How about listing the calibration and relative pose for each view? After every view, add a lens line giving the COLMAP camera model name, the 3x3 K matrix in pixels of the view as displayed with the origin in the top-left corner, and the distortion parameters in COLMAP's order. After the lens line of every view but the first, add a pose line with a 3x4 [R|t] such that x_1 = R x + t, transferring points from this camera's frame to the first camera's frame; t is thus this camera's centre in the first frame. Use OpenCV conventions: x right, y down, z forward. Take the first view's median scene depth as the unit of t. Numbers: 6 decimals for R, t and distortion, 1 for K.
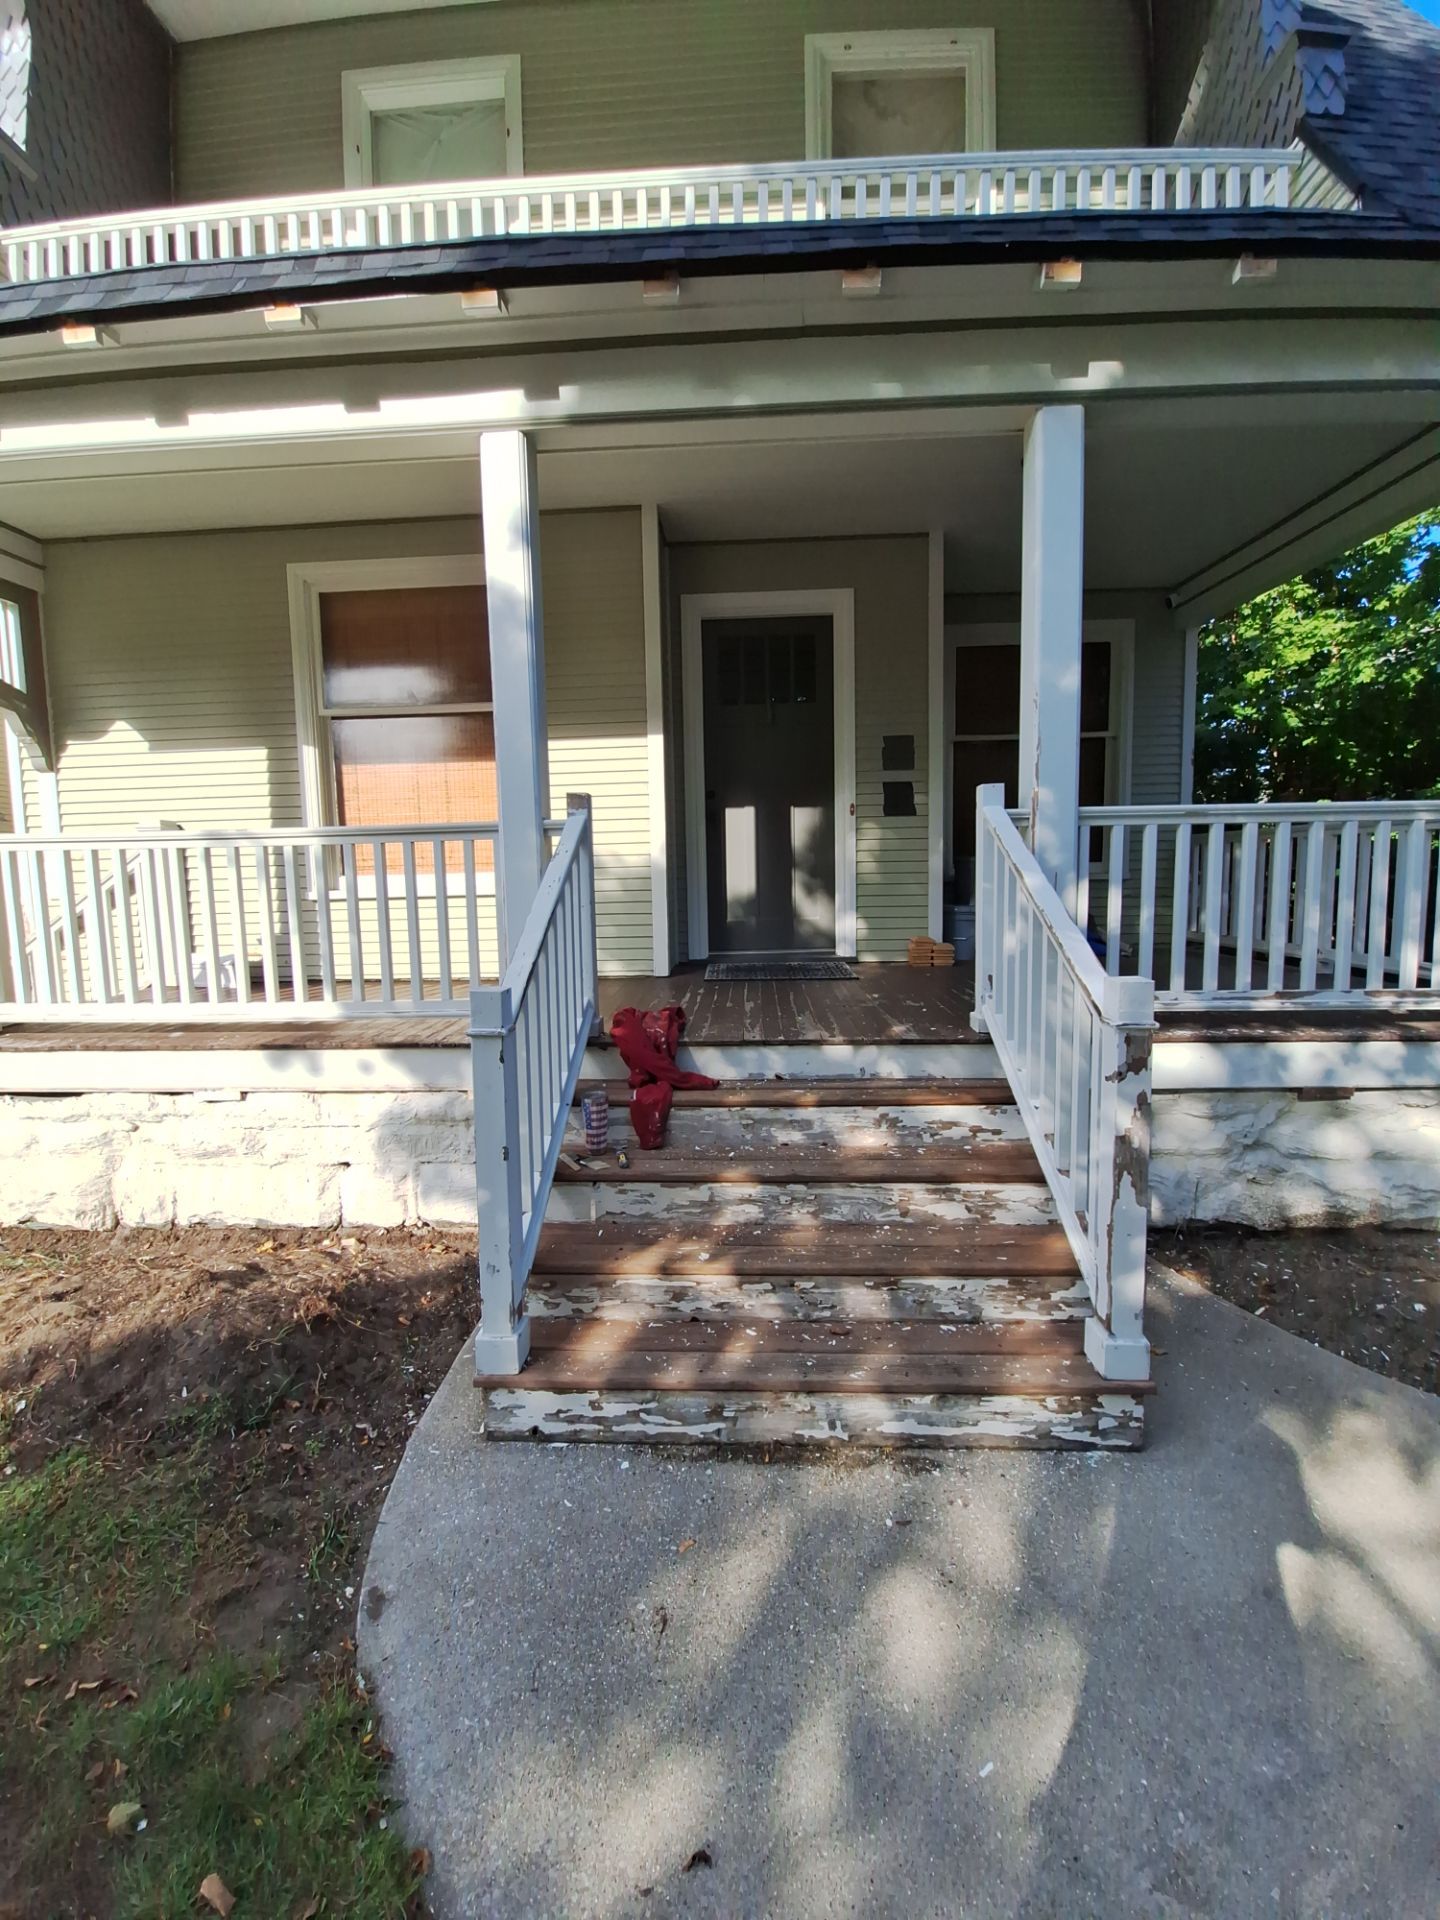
lens RADIAL K [[772.9, 0, 762.1], [0, 772.9, 940.9], [0, 0, 1]] dist [0.007847, -0.011863]
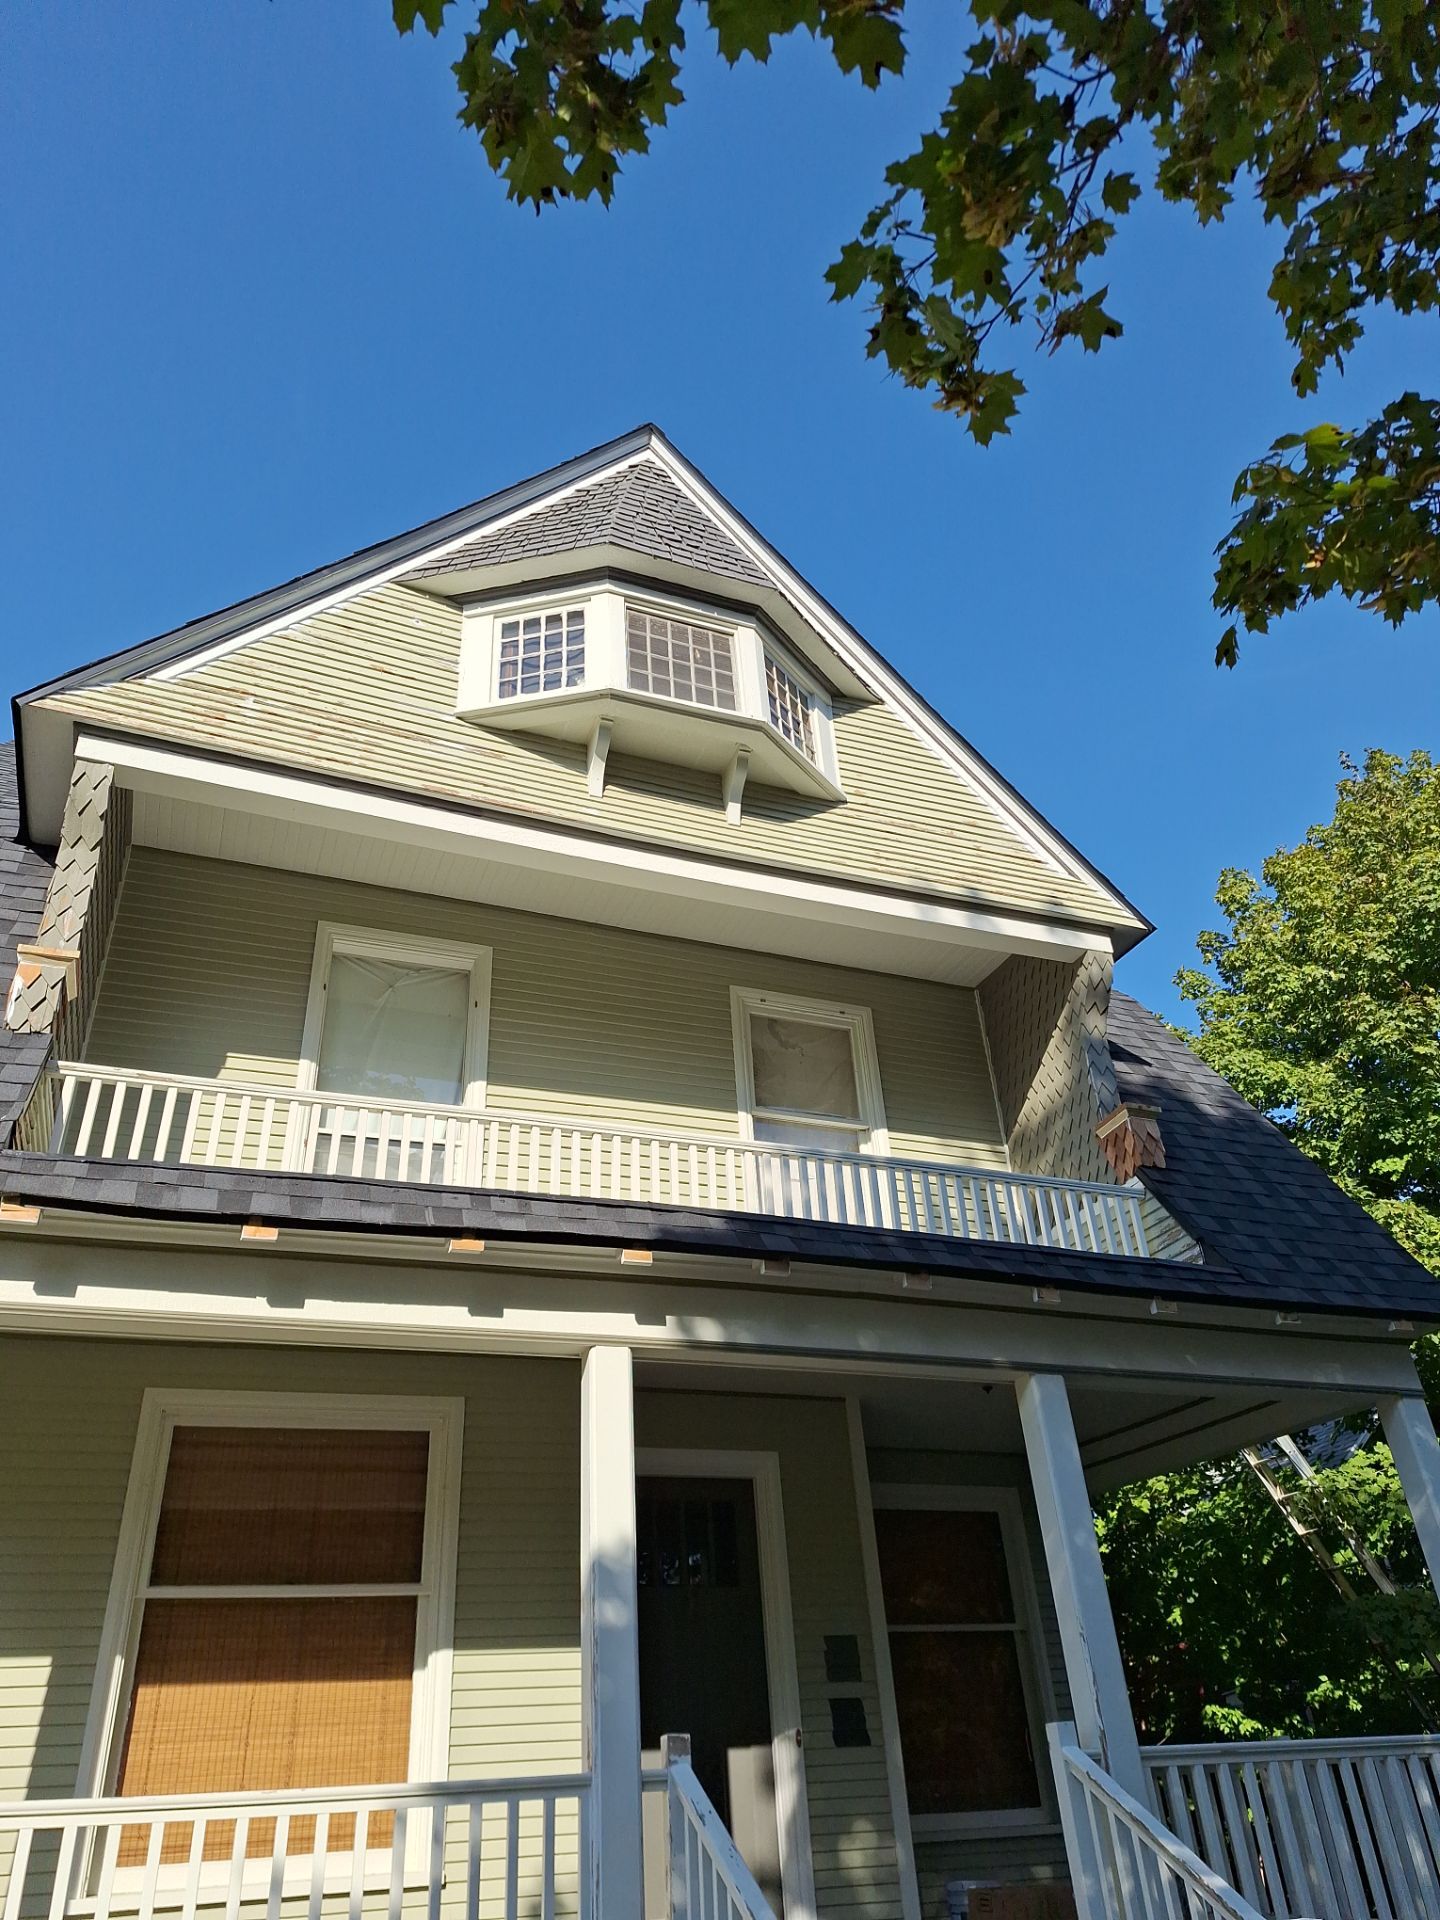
lens RADIAL K [[1342.9, 0, 720.0], [0, 1342.9, 960.0], [0, 0, 1]] dist [0.042146, 0.001584]
pose [[0.910208, 0.189688, 0.368156, -0.981242], [0.067371, 0.809286, -0.583539, 0.012335], [-0.408634, 0.555945, 0.723839, -0.712102]]
